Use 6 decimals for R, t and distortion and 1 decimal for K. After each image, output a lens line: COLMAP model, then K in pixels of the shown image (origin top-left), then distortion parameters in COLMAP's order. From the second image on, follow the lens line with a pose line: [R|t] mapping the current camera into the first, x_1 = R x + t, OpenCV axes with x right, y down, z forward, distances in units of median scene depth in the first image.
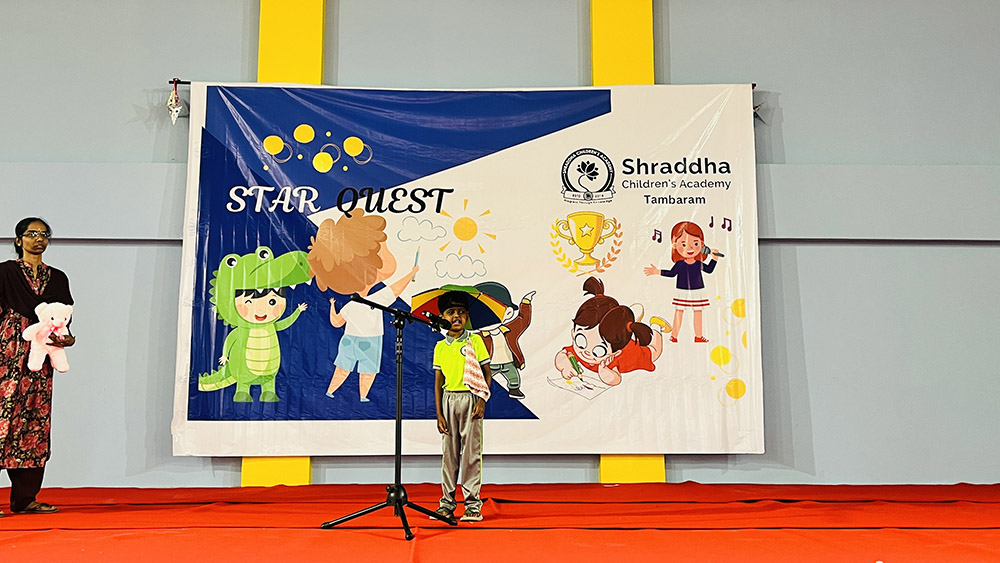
lens RADIAL K [[1072.3, 0, 481.5], [0, 1072.3, 259.4], [0, 0, 1]] dist [0.172838, 0.000000]
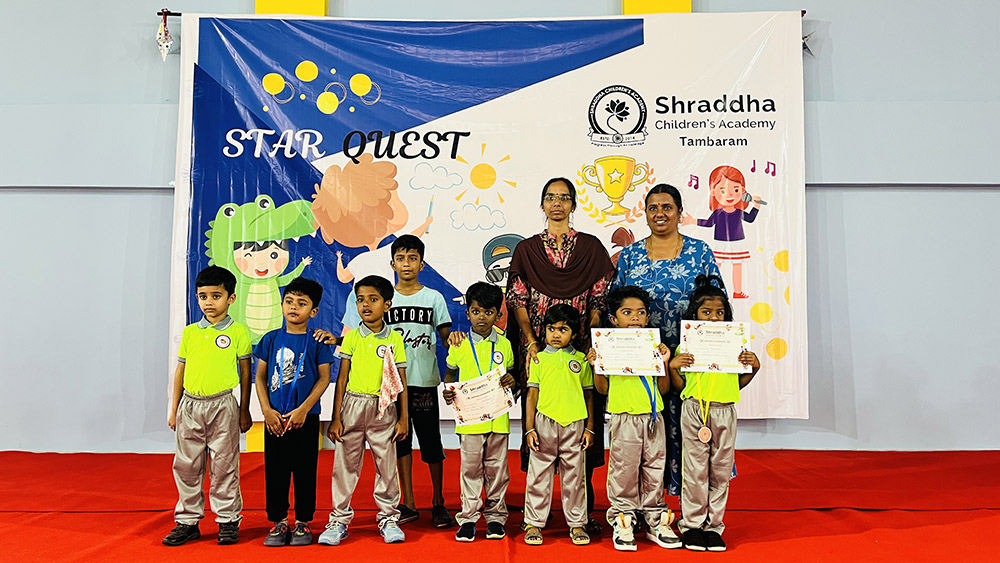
lens RADIAL K [[789.3, 0, 517.5], [0, 789.3, 289.1], [0, 0, 1]] dist [0.113584, -0.079647]
pose [[0.999774, -0.001835, -0.021159, 0.028326], [0.003619, 0.996412, 0.084559, 0.010966], [0.020928, -0.084617, 0.996194, 0.317207]]
